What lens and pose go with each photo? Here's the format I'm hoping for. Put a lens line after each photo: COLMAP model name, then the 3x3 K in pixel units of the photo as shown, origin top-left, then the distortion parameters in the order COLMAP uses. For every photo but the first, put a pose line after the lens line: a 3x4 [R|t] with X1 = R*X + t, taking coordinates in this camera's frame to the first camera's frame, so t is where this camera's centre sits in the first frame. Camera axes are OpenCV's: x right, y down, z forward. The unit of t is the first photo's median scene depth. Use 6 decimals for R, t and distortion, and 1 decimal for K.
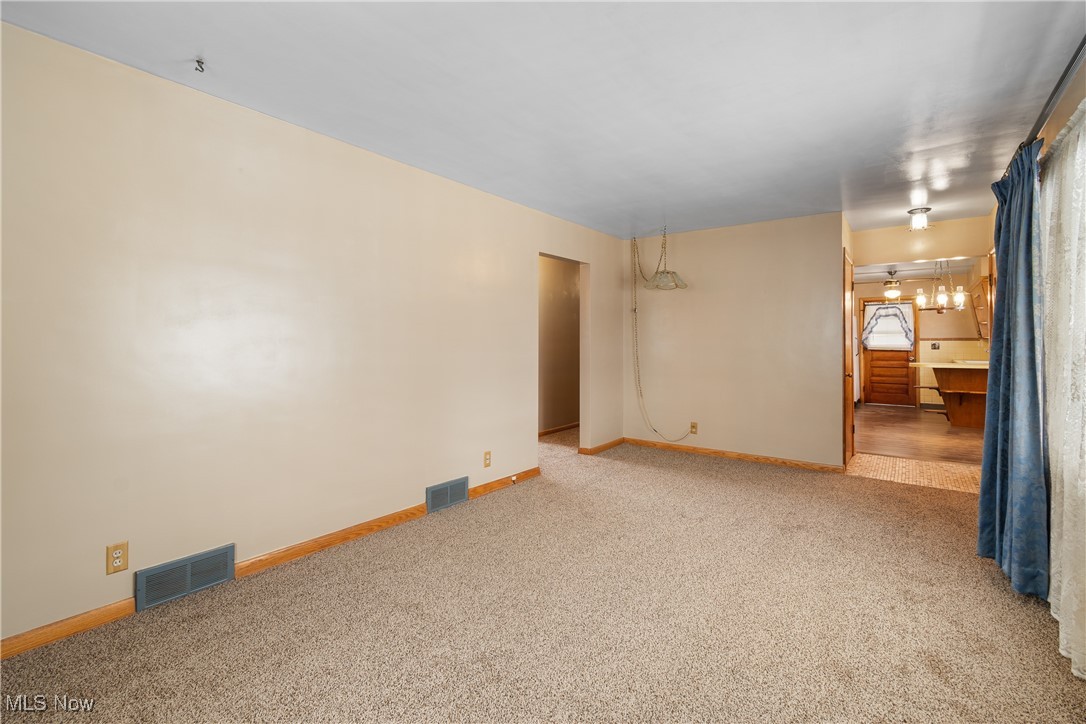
lens RADIAL K [[493.6, 0, 546.4], [0, 493.6, 335.6], [0, 0, 1]] dist [0.000651, -0.000298]
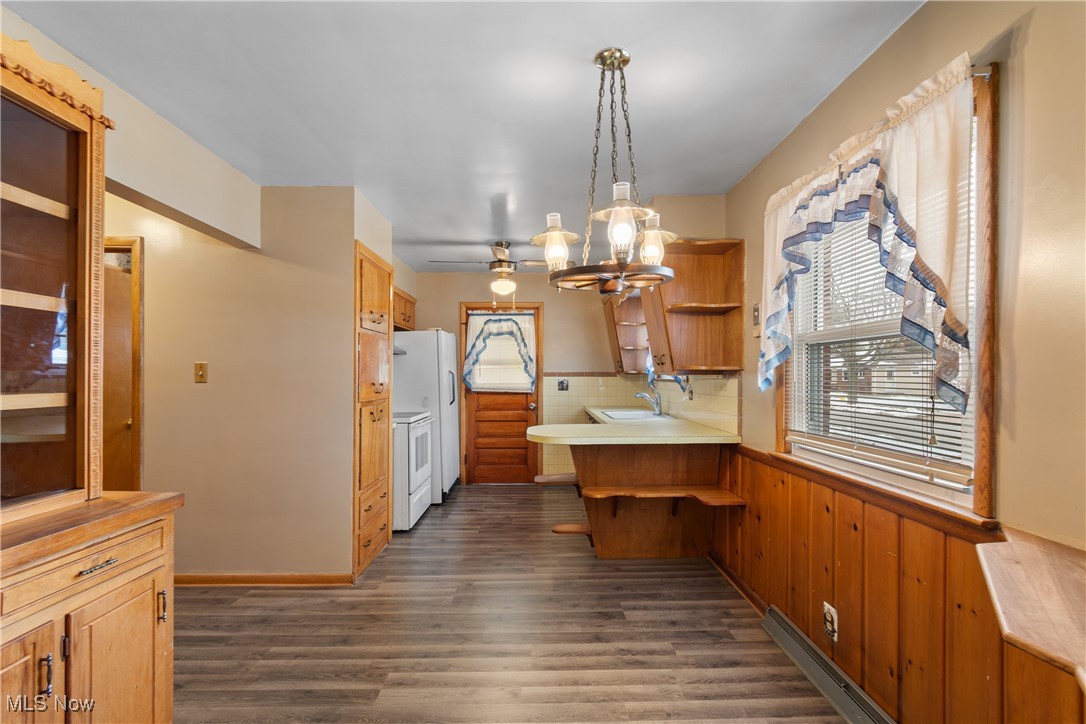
lens RADIAL K [[447.5, 0, 545.2], [0, 447.5, 371.0], [0, 0, 1]] dist [0.000238, 0.000016]
pose [[0.789352, 0.003693, 0.613930, 0.672158], [-0.009178, 0.999941, 0.005785, 0.000568], [-0.613872, -0.010201, 0.789339, 0.903012]]
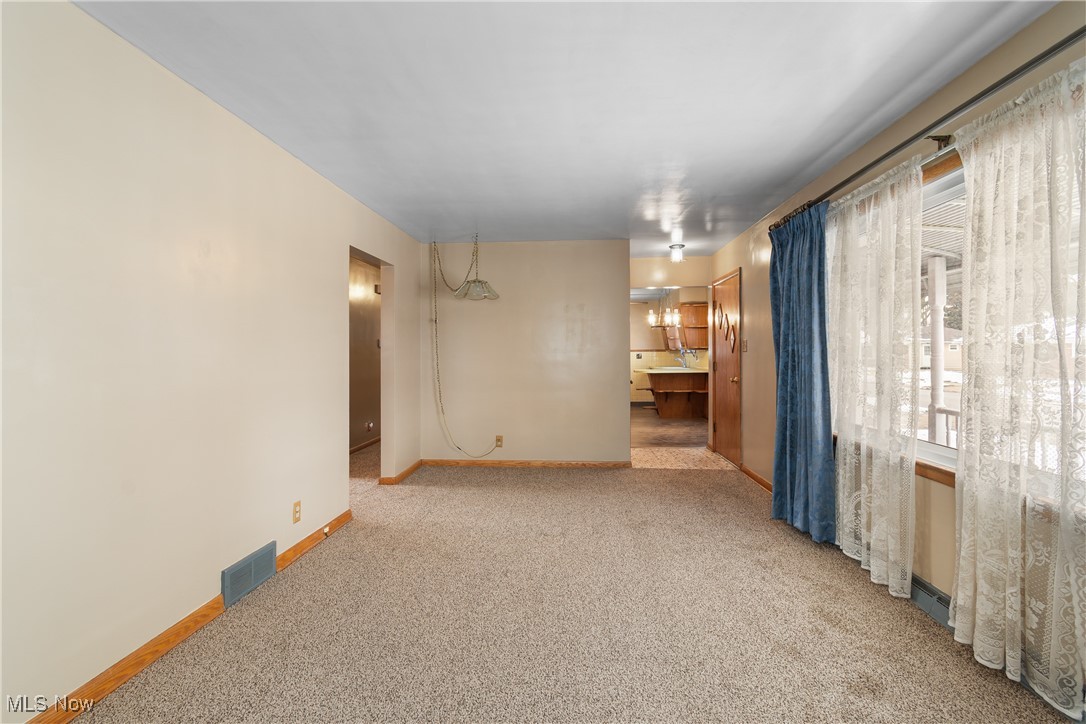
lens RADIAL K [[488.5, 0, 539.5], [0, 488.5, 348.9], [0, 0, 1]] dist [0.000356, 0.000280]
pose [[0.840271, -0.001966, 0.542163, -0.167505], [0.001265, 0.999998, 0.001665, 0.000690], [-0.542165, -0.000713, 0.840271, 0.137370]]
